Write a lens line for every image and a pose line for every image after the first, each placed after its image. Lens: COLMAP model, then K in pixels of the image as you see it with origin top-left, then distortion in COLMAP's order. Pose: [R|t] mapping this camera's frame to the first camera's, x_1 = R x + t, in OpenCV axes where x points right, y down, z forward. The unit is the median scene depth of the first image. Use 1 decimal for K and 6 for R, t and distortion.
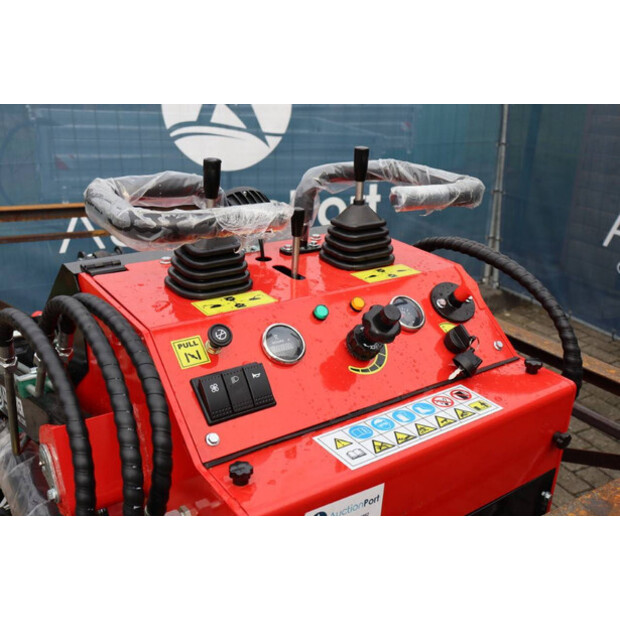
lens RADIAL K [[667.4, 0, 309.7], [0, 667.4, 305.4], [0, 0, 1]] dist [-0.059019, 0.000000]
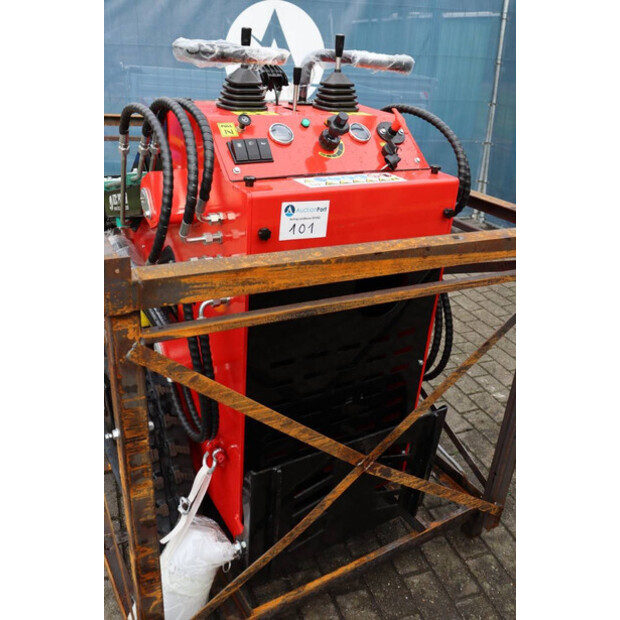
lens RADIAL K [[570.9, 0, 307.9], [0, 570.9, 306.8], [0, 0, 1]] dist [-0.082782, 0.000000]
pose [[0.996460, 0.059528, -0.059355, 0.123487], [-0.055078, 0.995738, 0.073977, 0.335603], [0.063506, -0.070446, 0.995492, -0.427055]]
